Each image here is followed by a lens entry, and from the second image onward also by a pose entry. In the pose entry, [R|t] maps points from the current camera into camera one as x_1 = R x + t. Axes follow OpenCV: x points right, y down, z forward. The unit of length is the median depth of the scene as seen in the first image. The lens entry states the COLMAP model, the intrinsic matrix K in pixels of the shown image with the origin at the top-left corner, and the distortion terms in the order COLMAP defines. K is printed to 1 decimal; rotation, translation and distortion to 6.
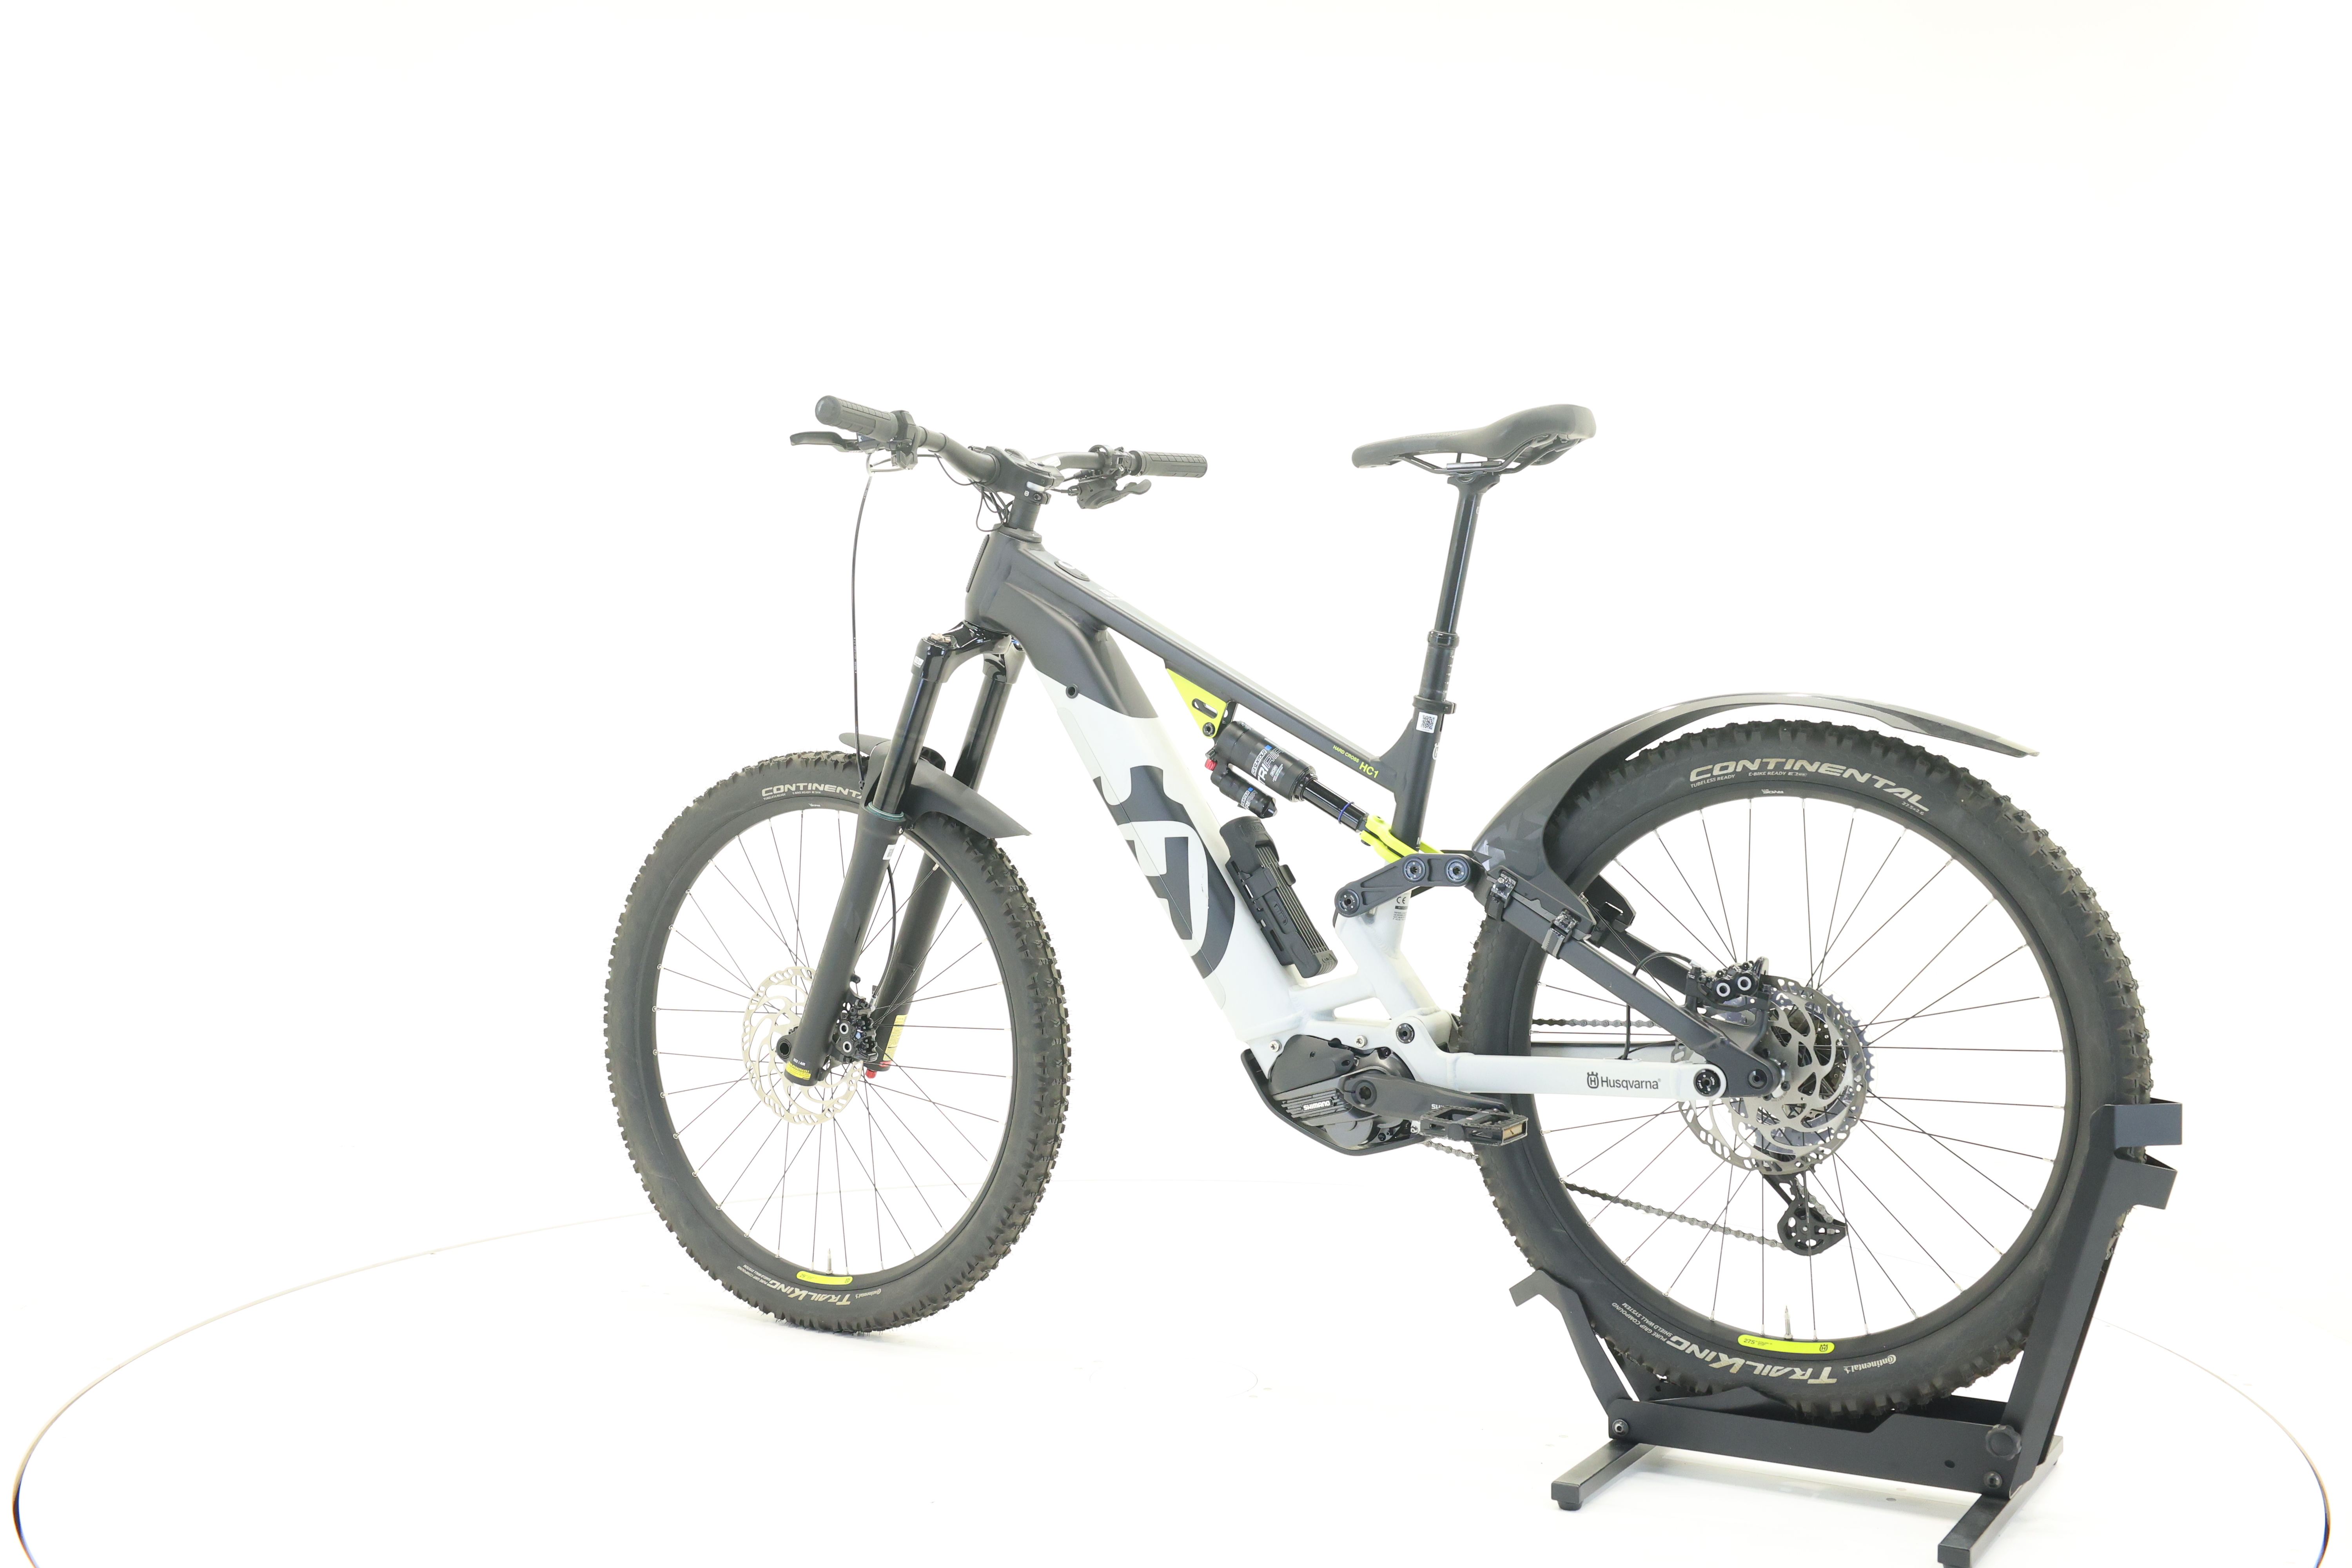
lens RADIAL K [[2505.5, 0, 1177.9], [0, 2505.5, 722.4], [0, 0, 1]] dist [-0.012671, 0.026414]
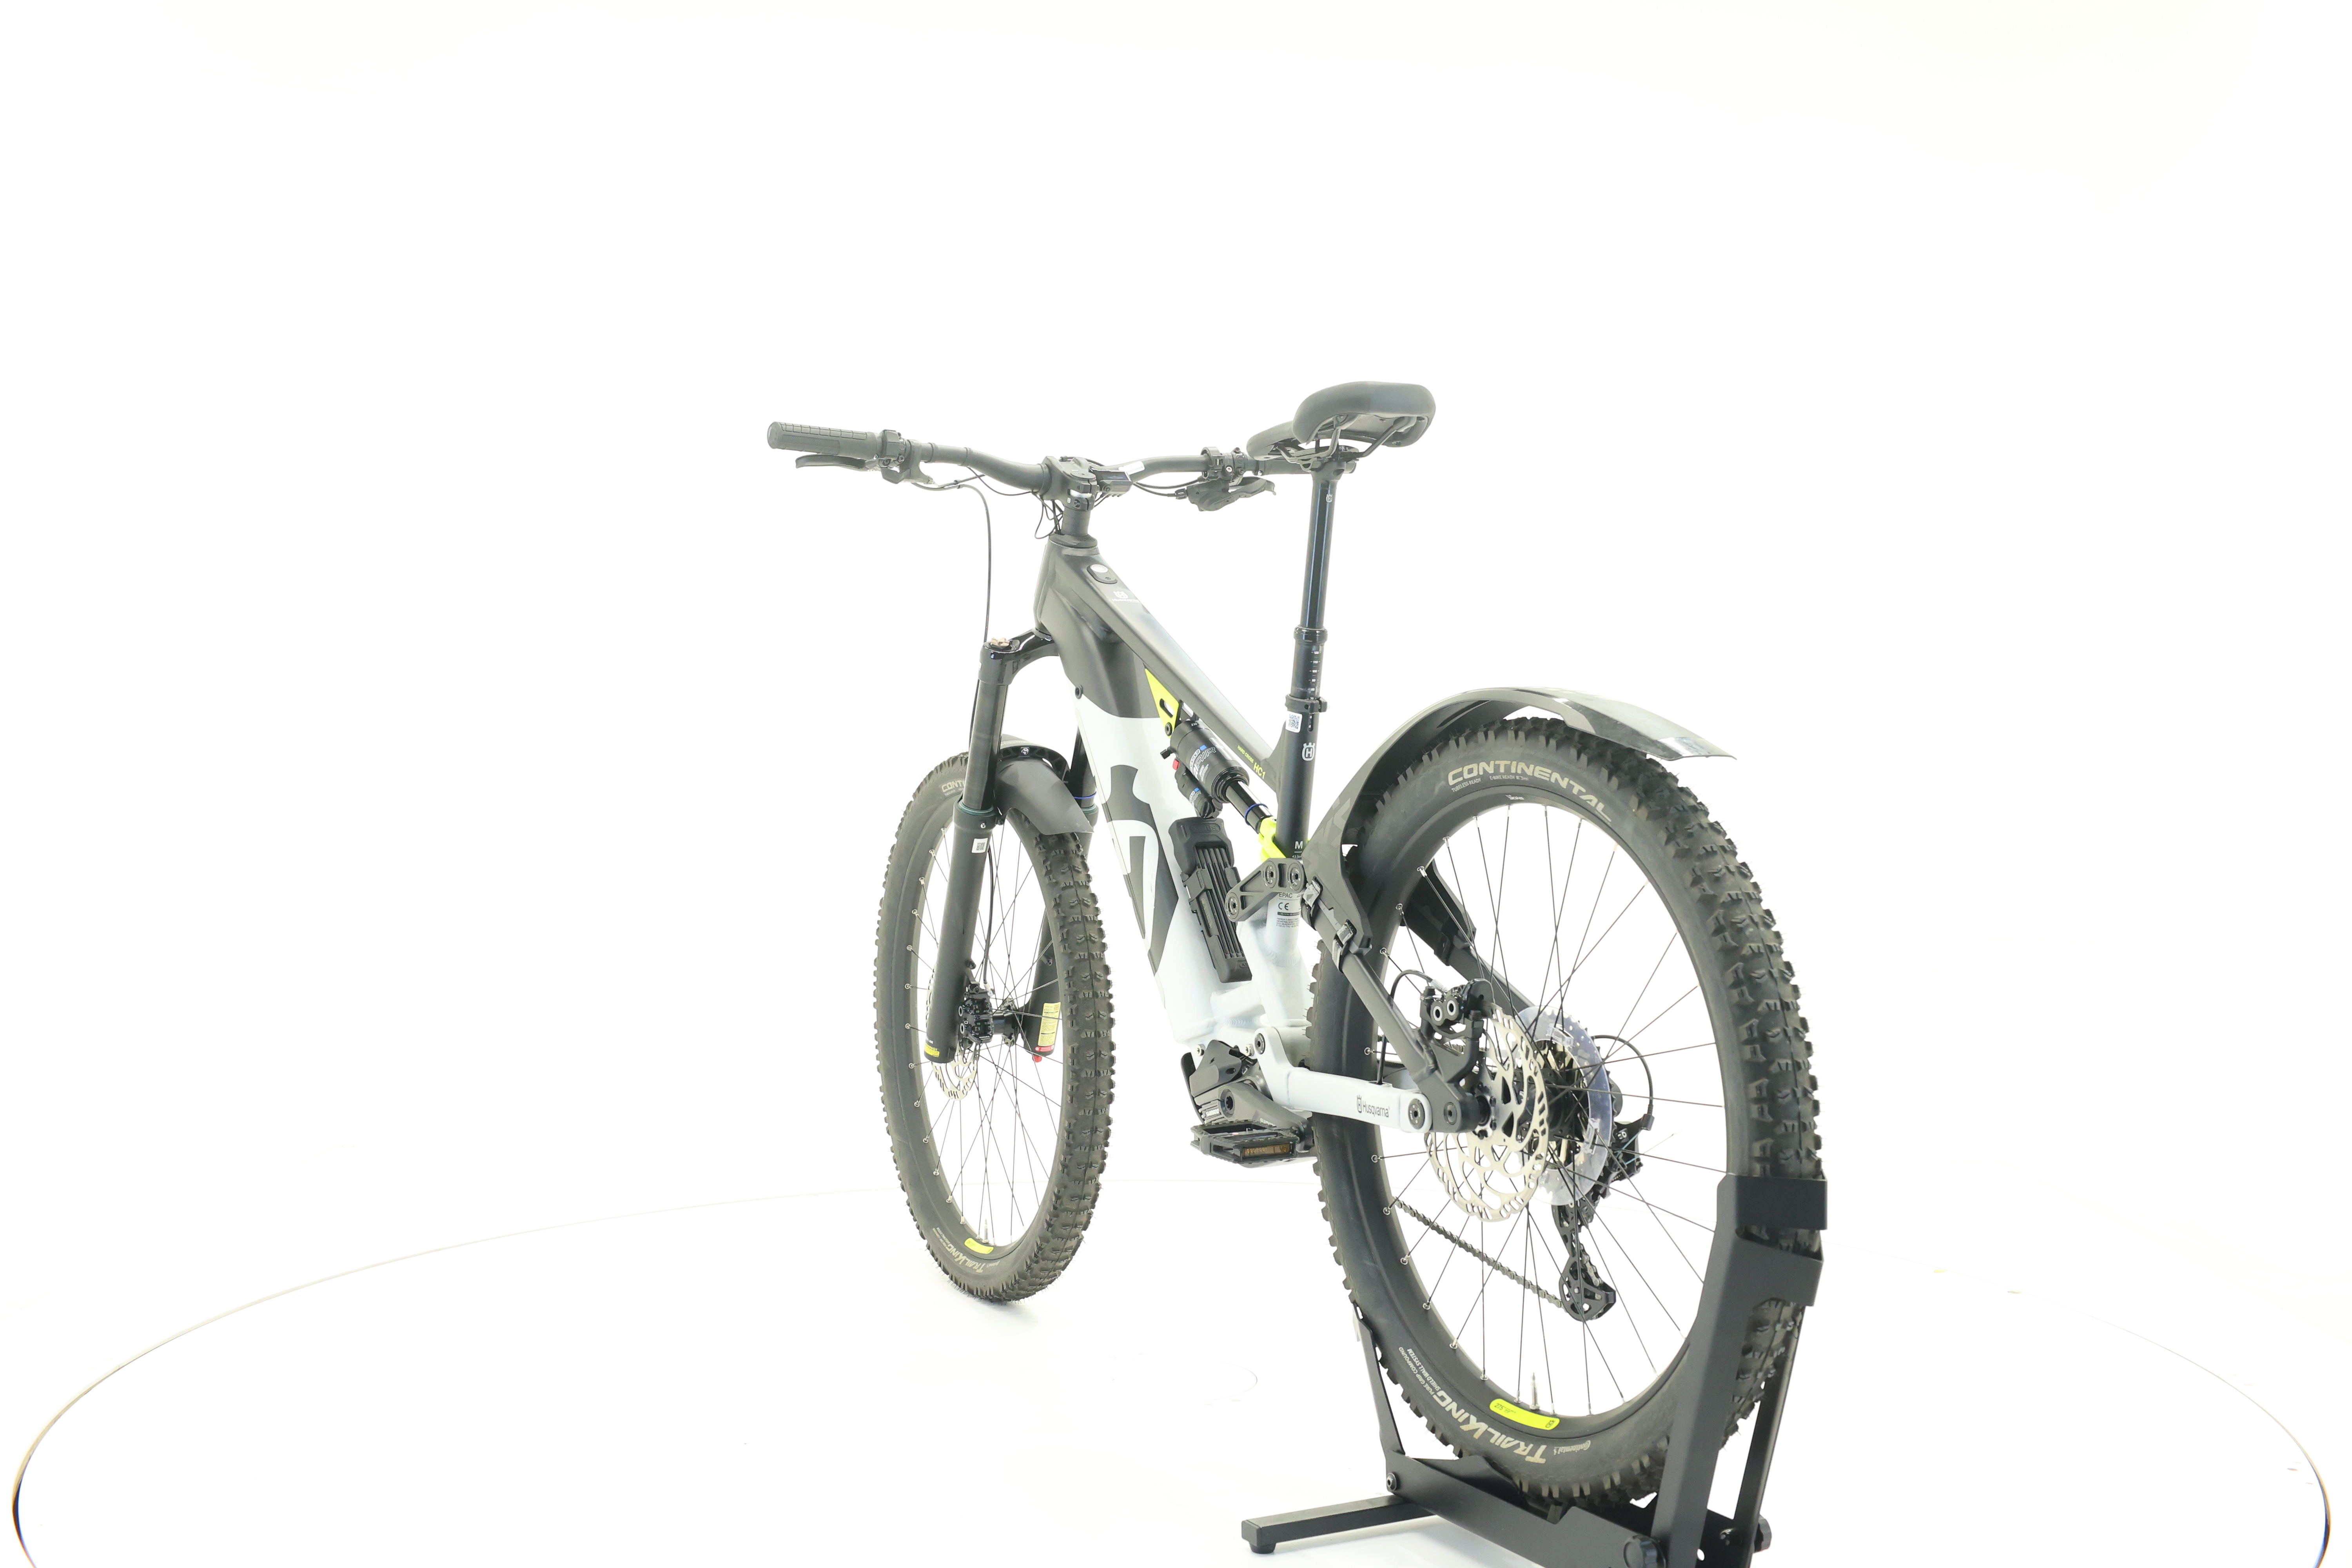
lens RADIAL K [[2505.5, 0, 1177.9], [0, 2505.5, 722.4], [0, 0, 1]] dist [-0.012671, 0.026414]
pose [[0.853573, -0.000982, -0.520972, 0.559253], [-0.001041, 0.999993, -0.003590, 0.003824], [0.520972, 0.003607, 0.853566, 0.157437]]
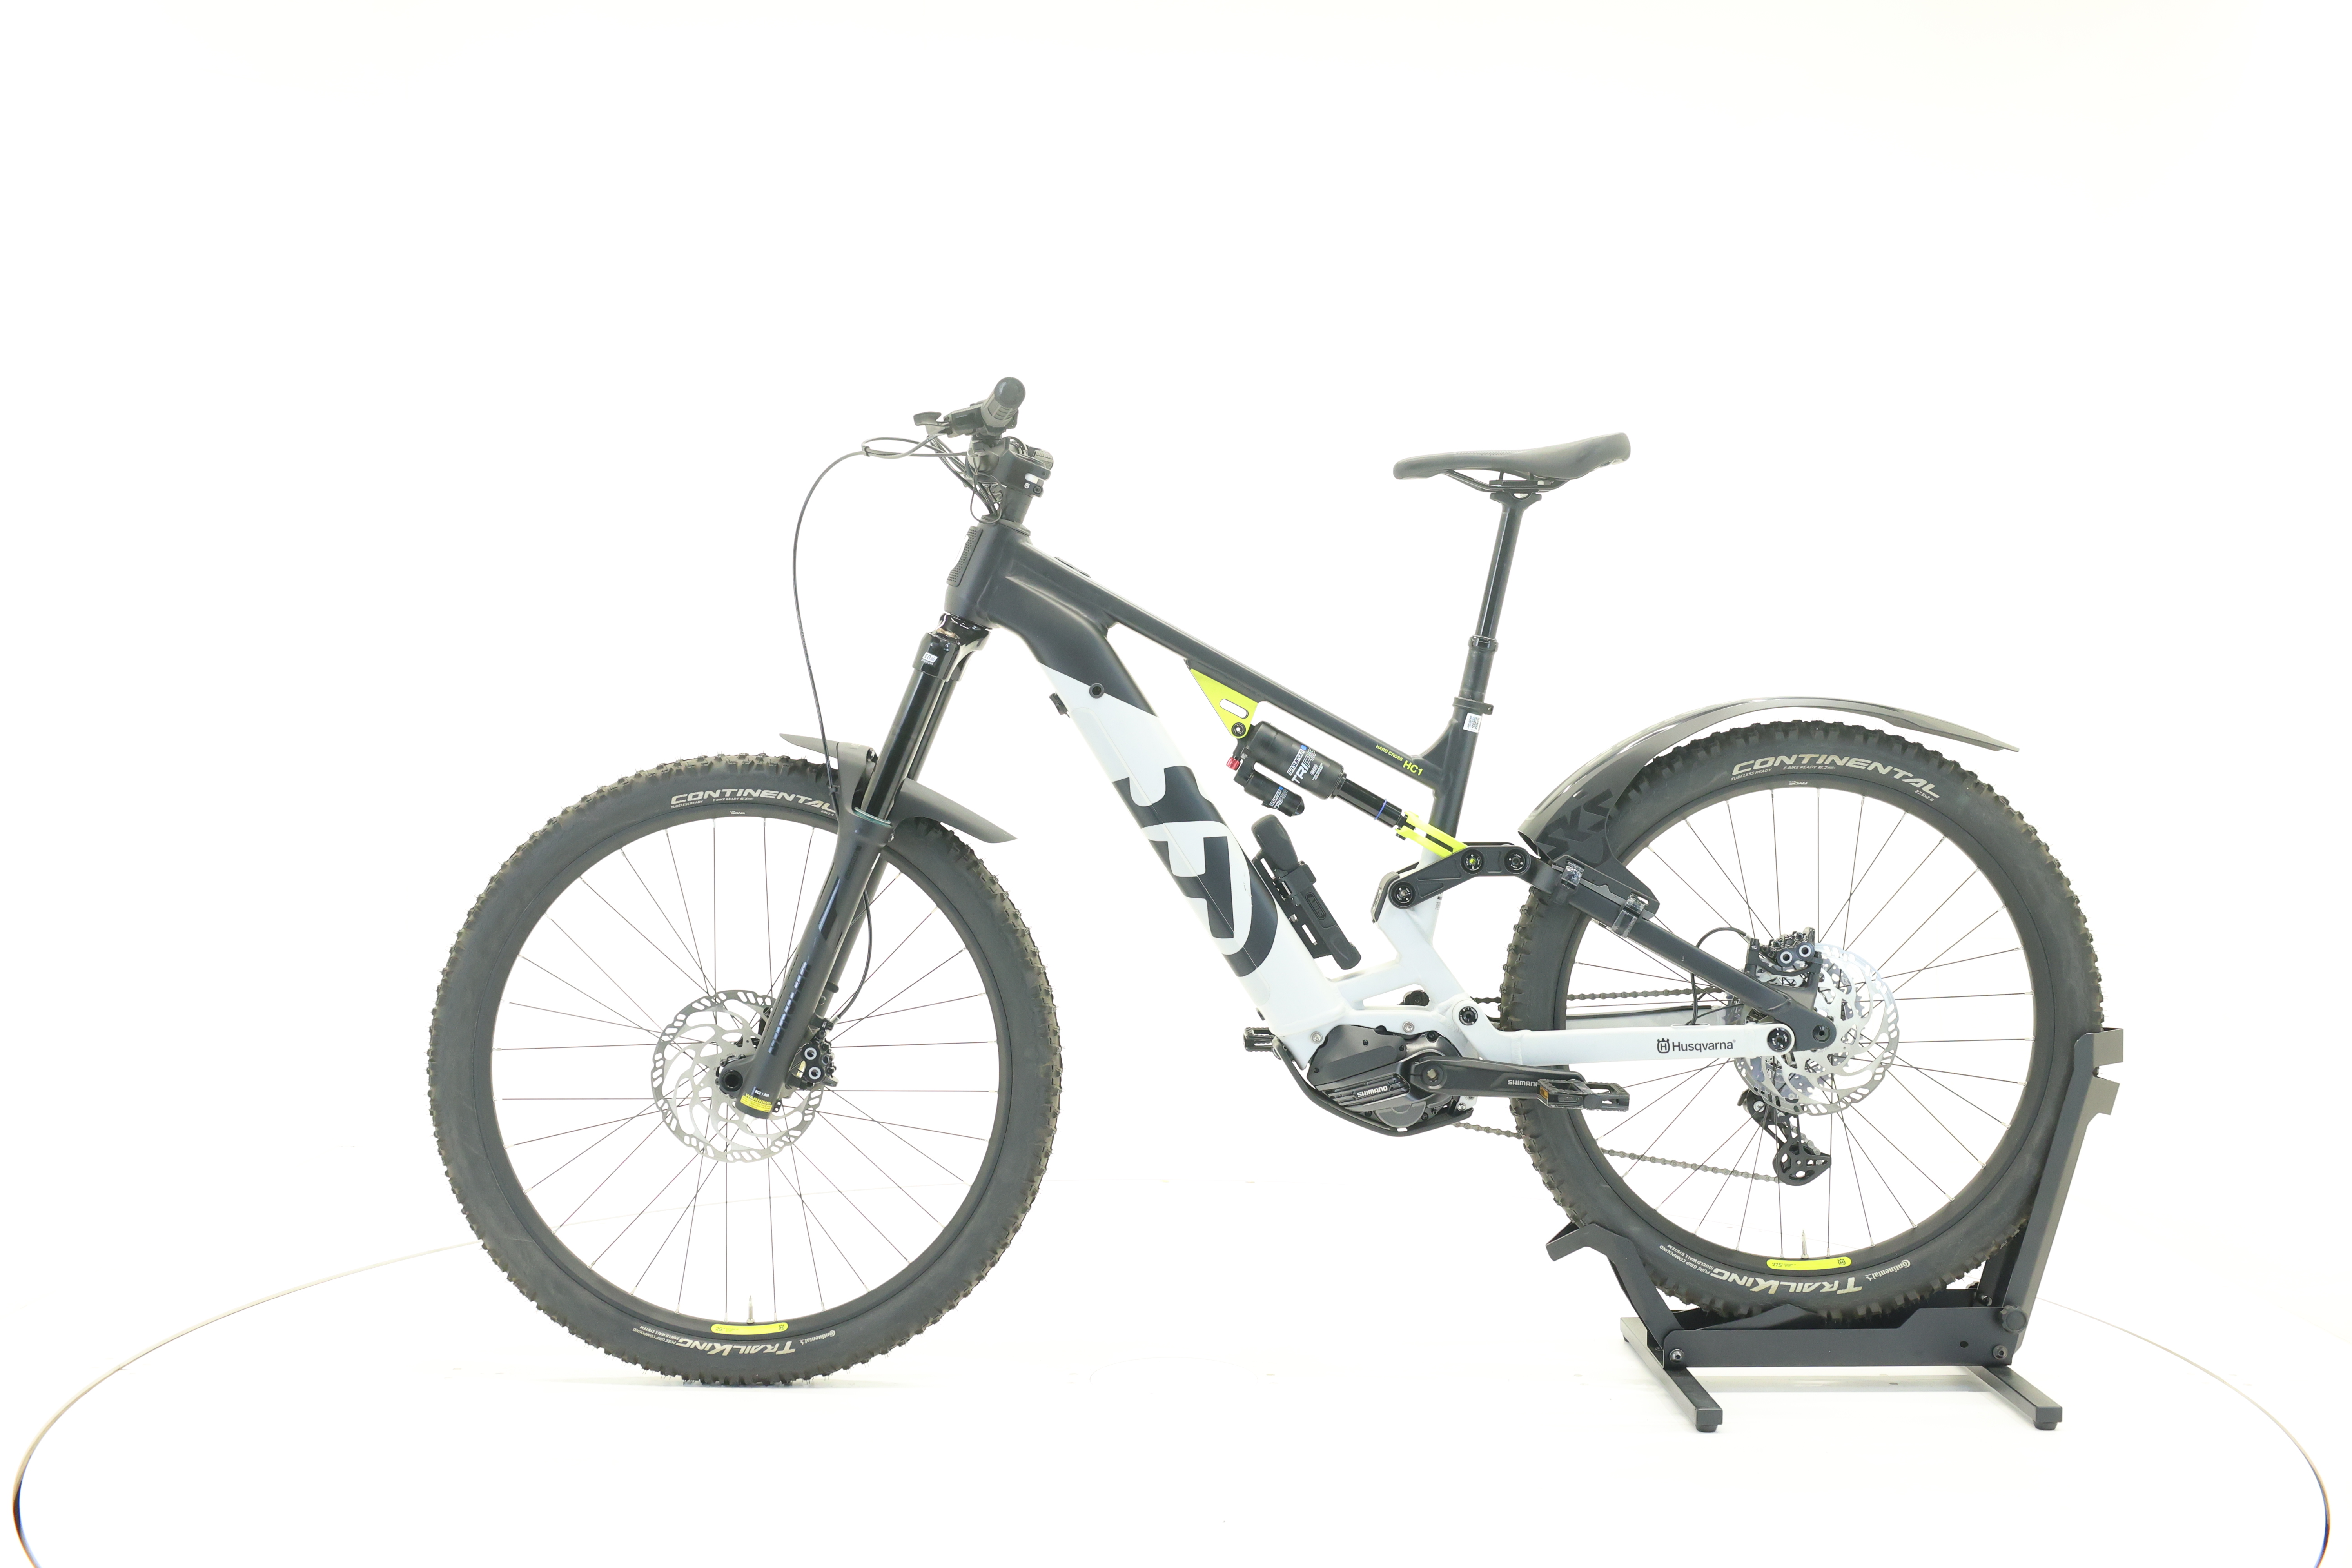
lens RADIAL K [[2505.5, 0, 1177.9], [0, 2505.5, 722.4], [0, 0, 1]] dist [-0.012671, 0.026414]
pose [[0.853954, -0.001669, 0.520346, -0.558718], [-0.000305, 0.999993, 0.003708, -0.004015], [-0.520349, -0.003325, 0.853947, 0.156362]]
